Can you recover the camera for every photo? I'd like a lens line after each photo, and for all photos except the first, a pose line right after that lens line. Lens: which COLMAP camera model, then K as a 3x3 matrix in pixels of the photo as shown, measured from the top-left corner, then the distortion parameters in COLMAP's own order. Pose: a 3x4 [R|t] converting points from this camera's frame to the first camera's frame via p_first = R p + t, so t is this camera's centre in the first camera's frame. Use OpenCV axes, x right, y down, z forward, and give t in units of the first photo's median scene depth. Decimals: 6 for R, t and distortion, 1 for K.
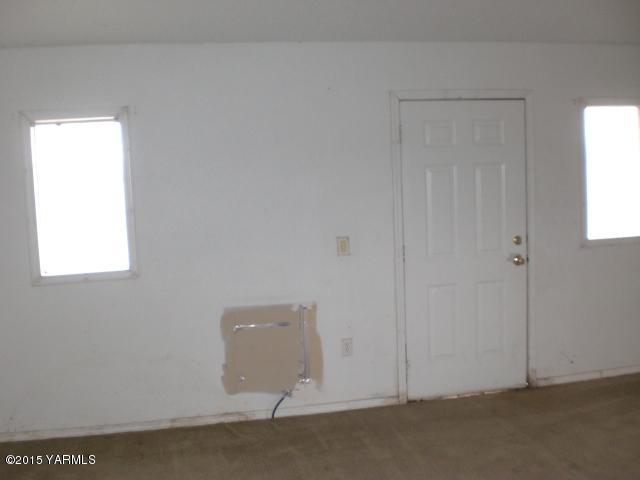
lens RADIAL K [[712.2, 0, 320.2], [0, 712.2, 238.2], [0, 0, 1]] dist [-0.106816, 0.000000]
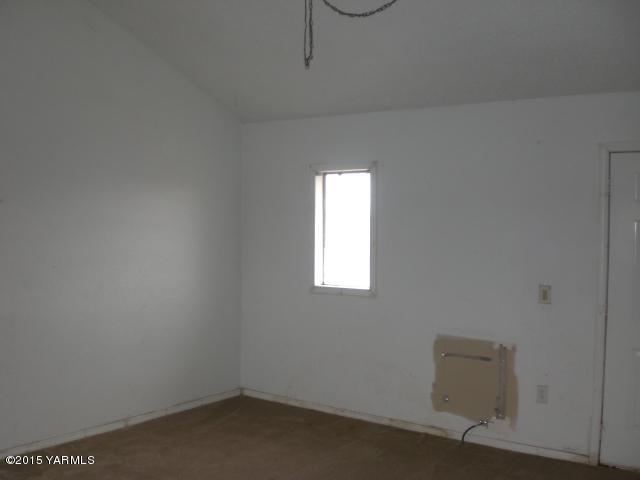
lens RADIAL K [[712.2, 0, 321.4], [0, 712.2, 240.6], [0, 0, 1]] dist [-0.106816, 0.000000]
pose [[0.673877, 0.073311, -0.735197, 0.561347], [-0.105500, 0.994416, 0.002458, -0.035294], [0.731272, 0.075907, 0.677849, 0.070623]]
